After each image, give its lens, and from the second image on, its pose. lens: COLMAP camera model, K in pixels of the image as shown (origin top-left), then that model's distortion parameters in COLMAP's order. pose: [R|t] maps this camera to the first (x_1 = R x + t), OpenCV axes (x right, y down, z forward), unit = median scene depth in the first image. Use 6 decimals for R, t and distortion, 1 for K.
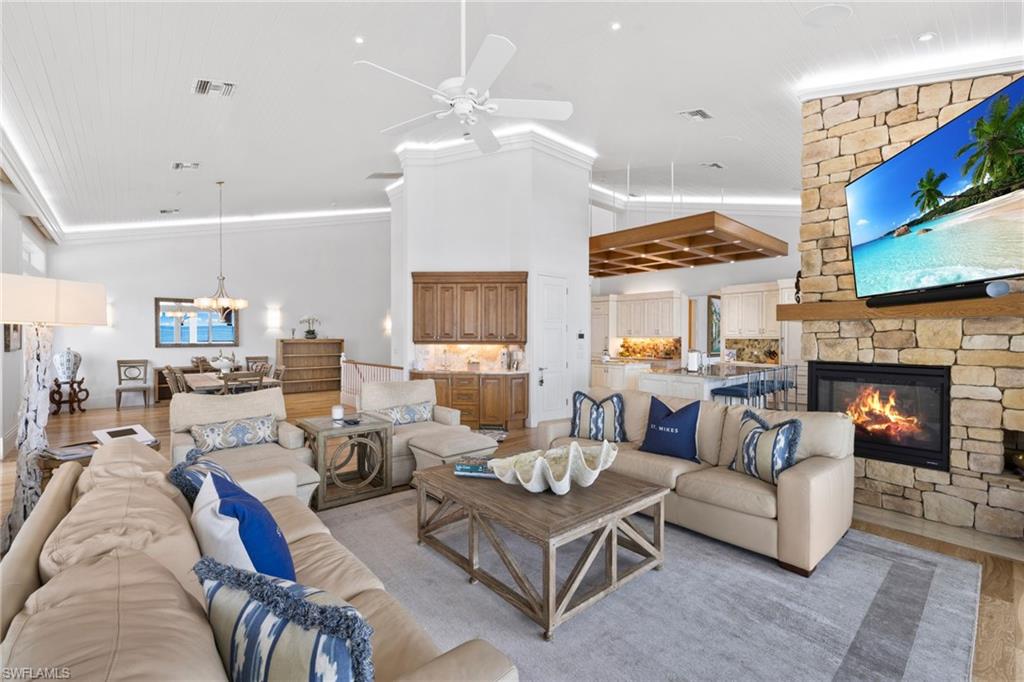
lens RADIAL K [[432.8, 0, 507.3], [0, 432.8, 342.1], [0, 0, 1]] dist [0.000276, 0.000476]
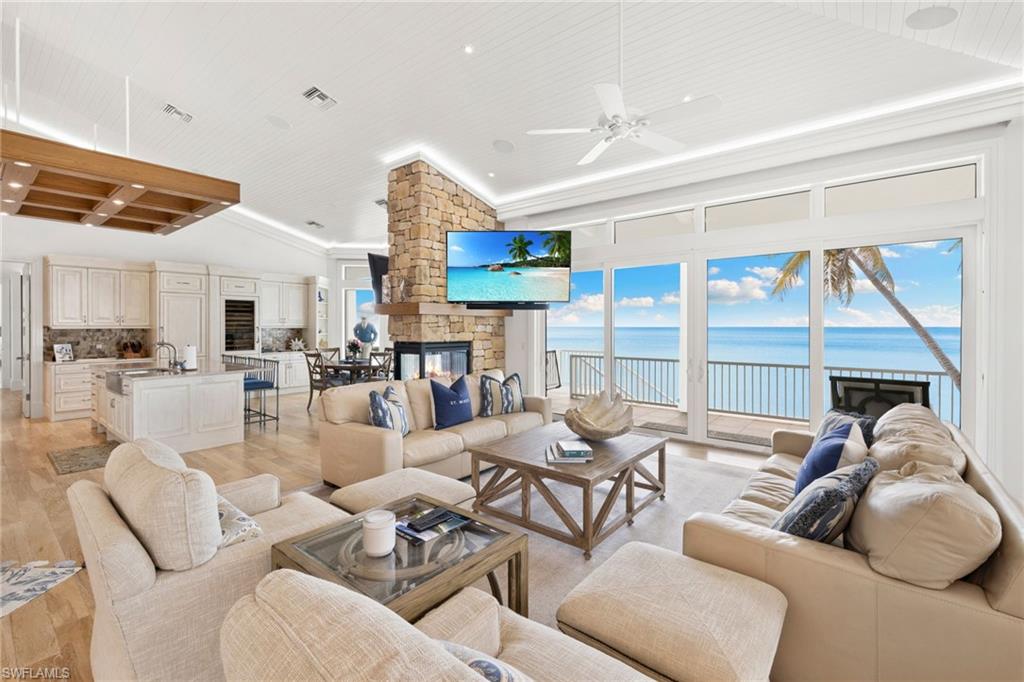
lens RADIAL K [[432.8, 0, 512.5], [0, 432.8, 326.0], [0, 0, 1]] dist [0.000276, 0.000476]
pose [[-0.177240, -0.001852, 0.984166, -0.416641], [0.013096, 0.999905, 0.004240, -0.007585], [-0.984080, 0.013641, -0.177199, 0.525997]]
